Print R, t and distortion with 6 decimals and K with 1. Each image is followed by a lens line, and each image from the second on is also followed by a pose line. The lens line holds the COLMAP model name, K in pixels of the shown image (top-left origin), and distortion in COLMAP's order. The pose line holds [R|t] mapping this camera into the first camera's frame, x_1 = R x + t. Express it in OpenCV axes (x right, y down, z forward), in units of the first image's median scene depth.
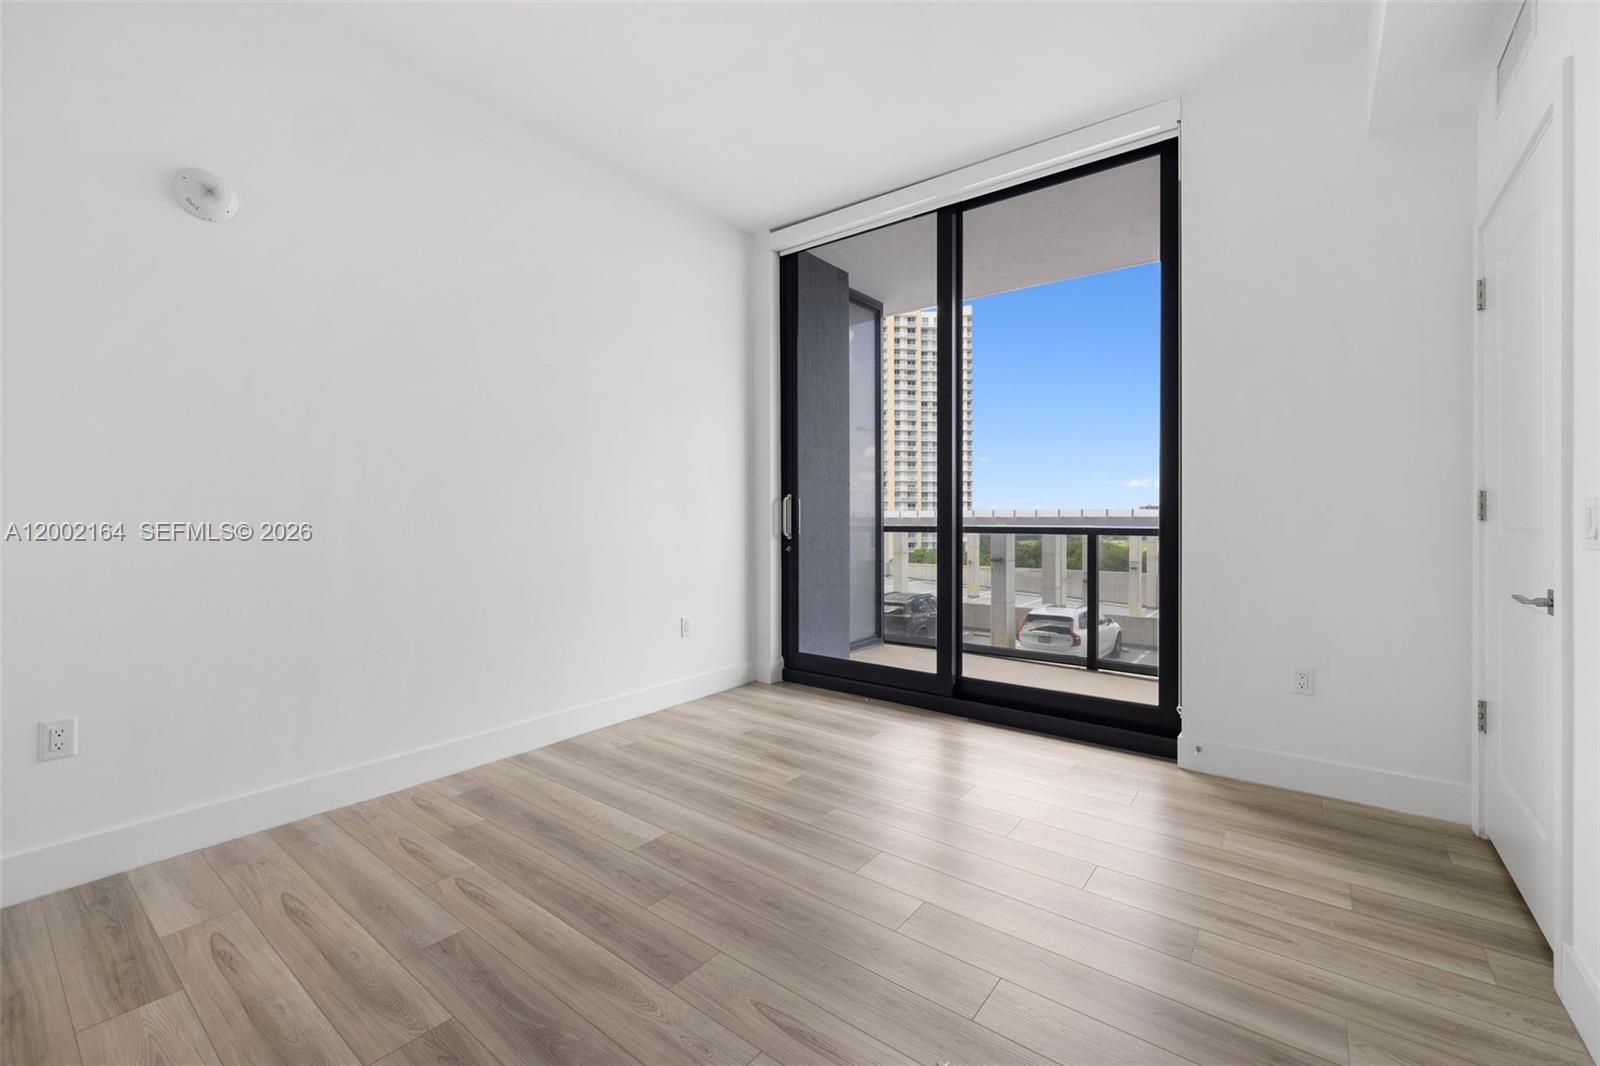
lens RADIAL K [[662.7, 0, 795.0], [0, 662.7, 512.7], [0, 0, 1]] dist [-0.003383, -0.000197]
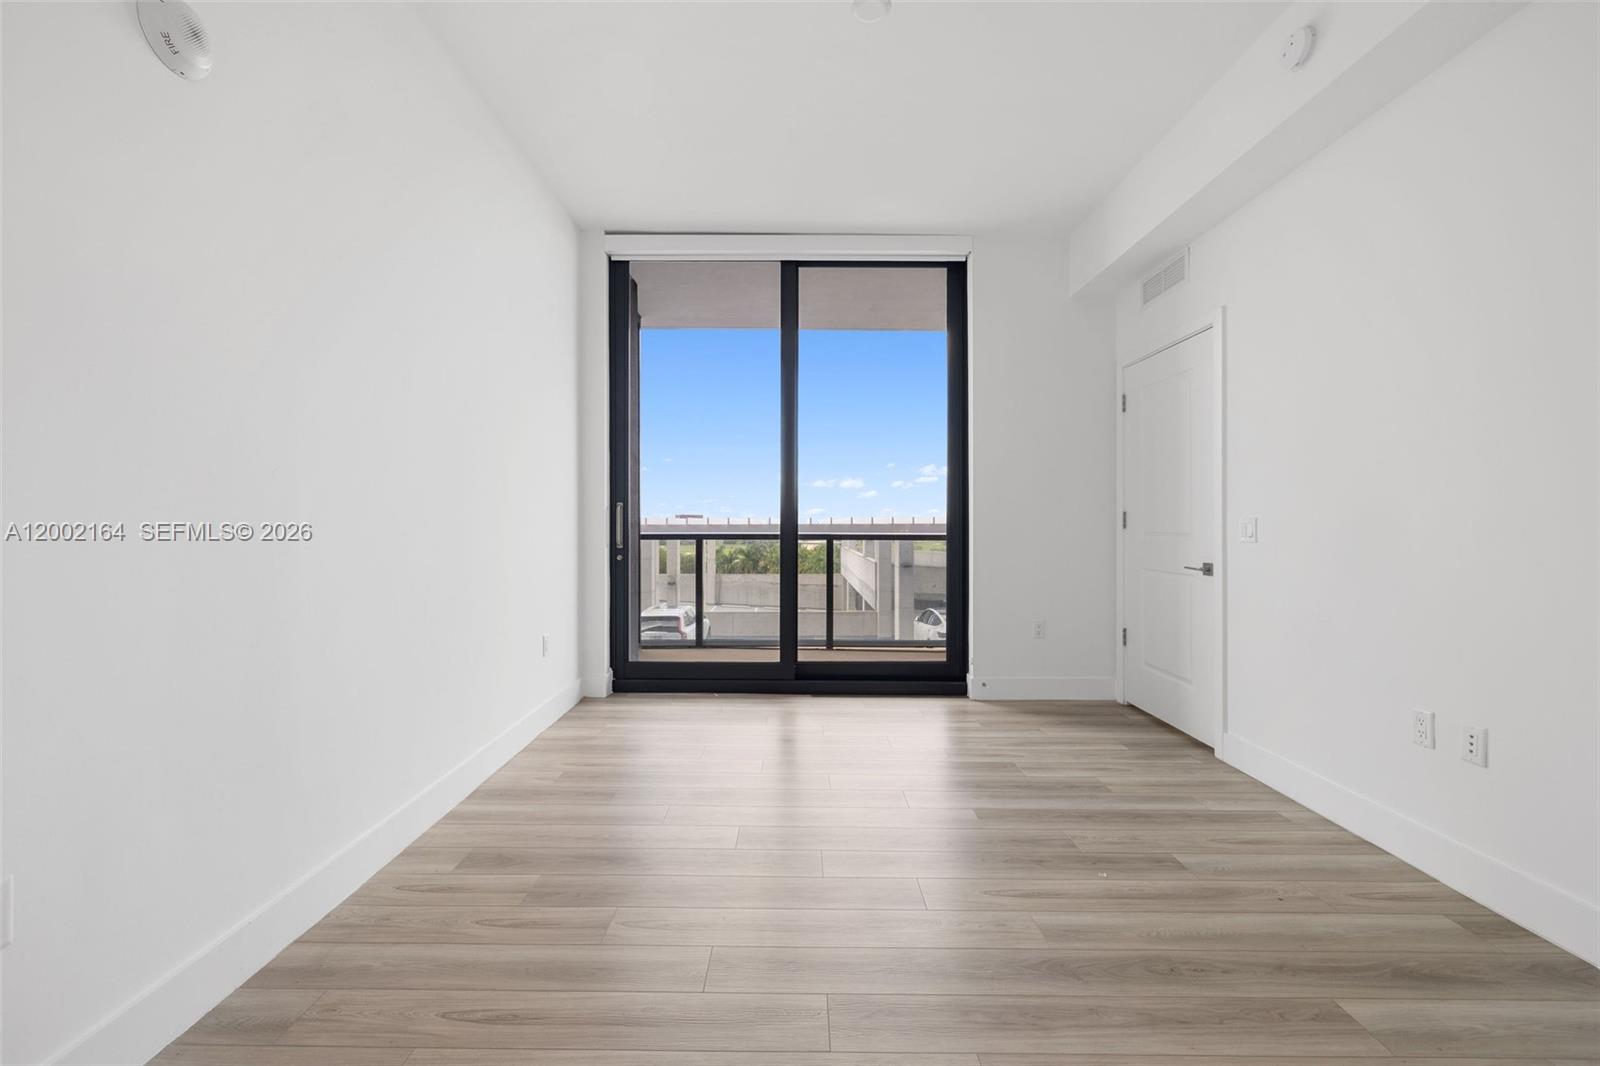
lens RADIAL K [[662.7, 0, 795.0], [0, 662.7, 512.7], [0, 0, 1]] dist [-0.003383, -0.000197]
pose [[0.794558, 0.011976, 0.607070, -0.469748], [-0.005347, 0.999905, -0.012727, -0.001465], [-0.607165, 0.006867, 0.794546, 0.066297]]
